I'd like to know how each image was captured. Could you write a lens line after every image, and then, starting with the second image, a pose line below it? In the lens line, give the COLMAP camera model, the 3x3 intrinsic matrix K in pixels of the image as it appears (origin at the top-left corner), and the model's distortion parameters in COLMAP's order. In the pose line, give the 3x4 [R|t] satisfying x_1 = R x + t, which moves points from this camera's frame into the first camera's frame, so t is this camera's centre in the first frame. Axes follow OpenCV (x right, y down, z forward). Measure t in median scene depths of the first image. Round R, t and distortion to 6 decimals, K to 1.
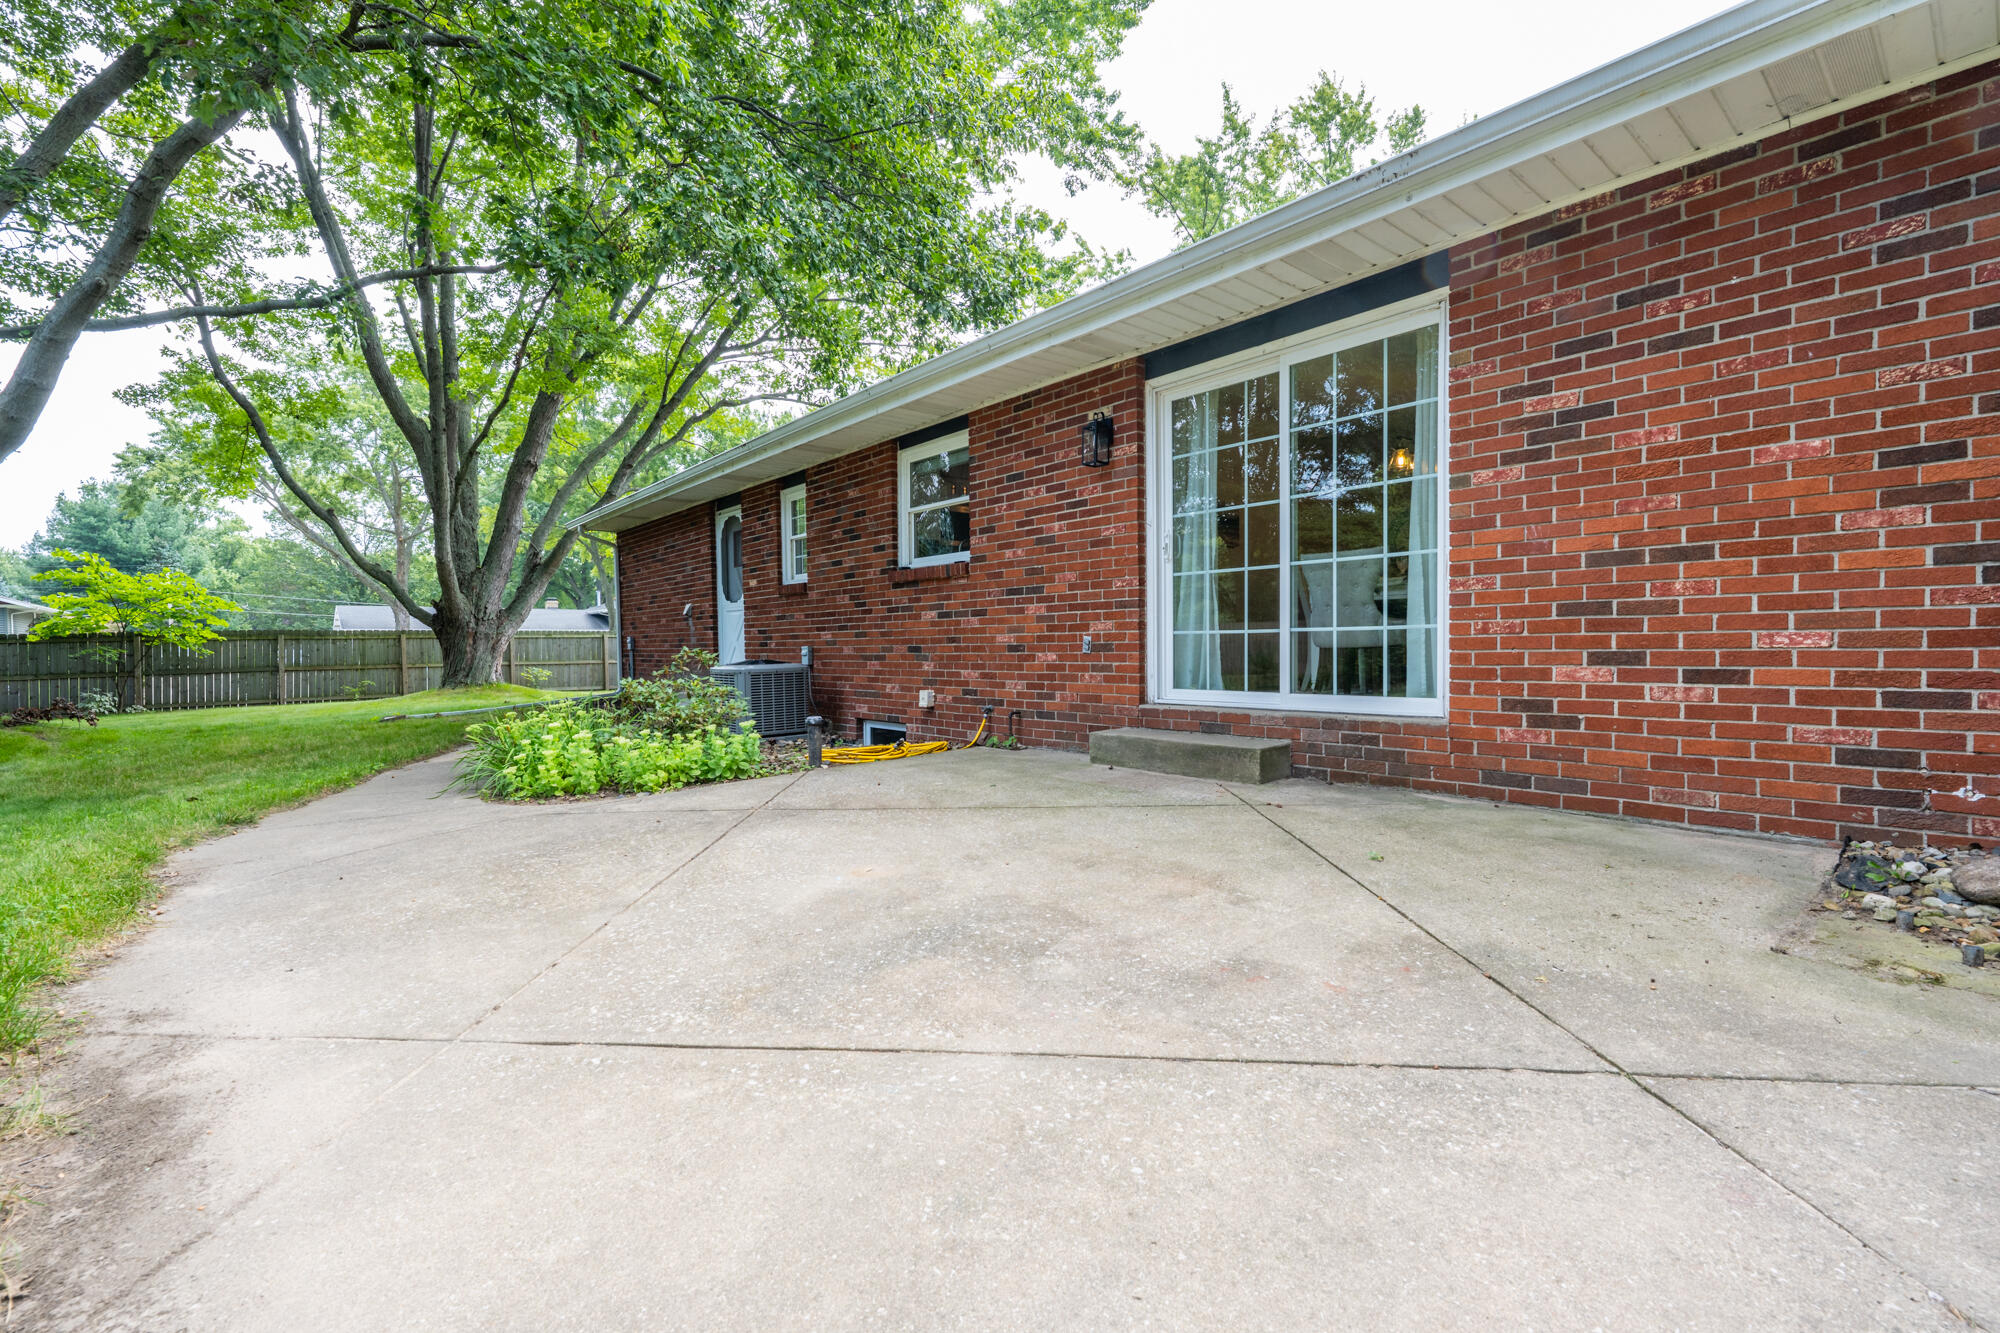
lens RADIAL K [[891.4, 0, 1000.0], [0, 891.4, 666.5], [0, 0, 1]] dist [0.000501, -0.000049]
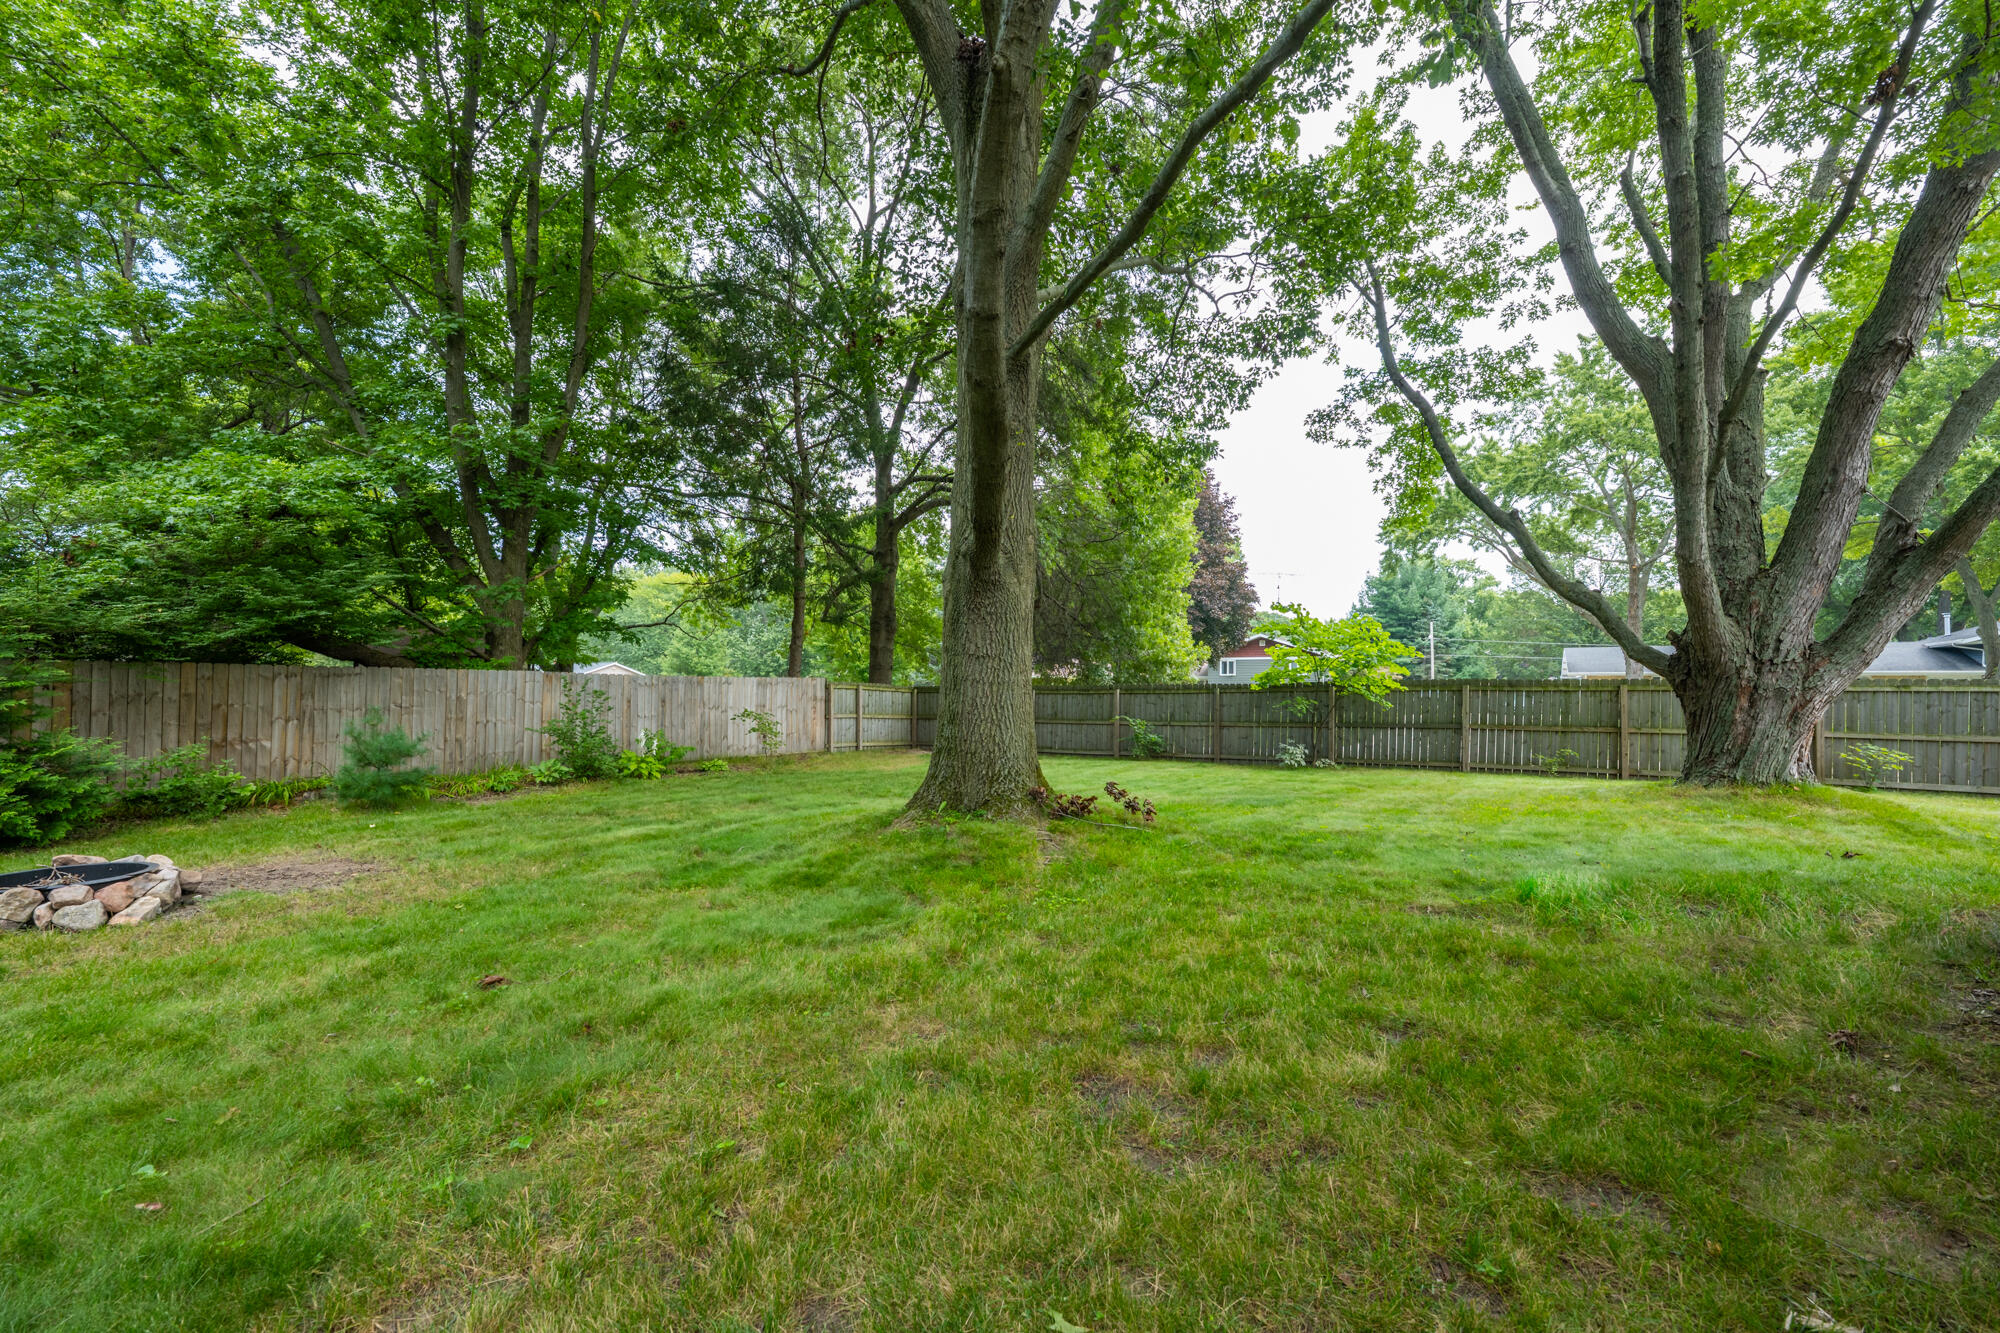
lens RADIAL K [[798.0, 0, 987.6], [0, 798.0, 680.8], [0, 0, 1]] dist [-0.001735, -0.000231]
pose [[0.288198, 0.003375, -0.957565, -0.237139], [-0.029915, 0.999537, -0.005481, -0.023128], [0.957104, 0.030225, 0.288165, 0.378248]]
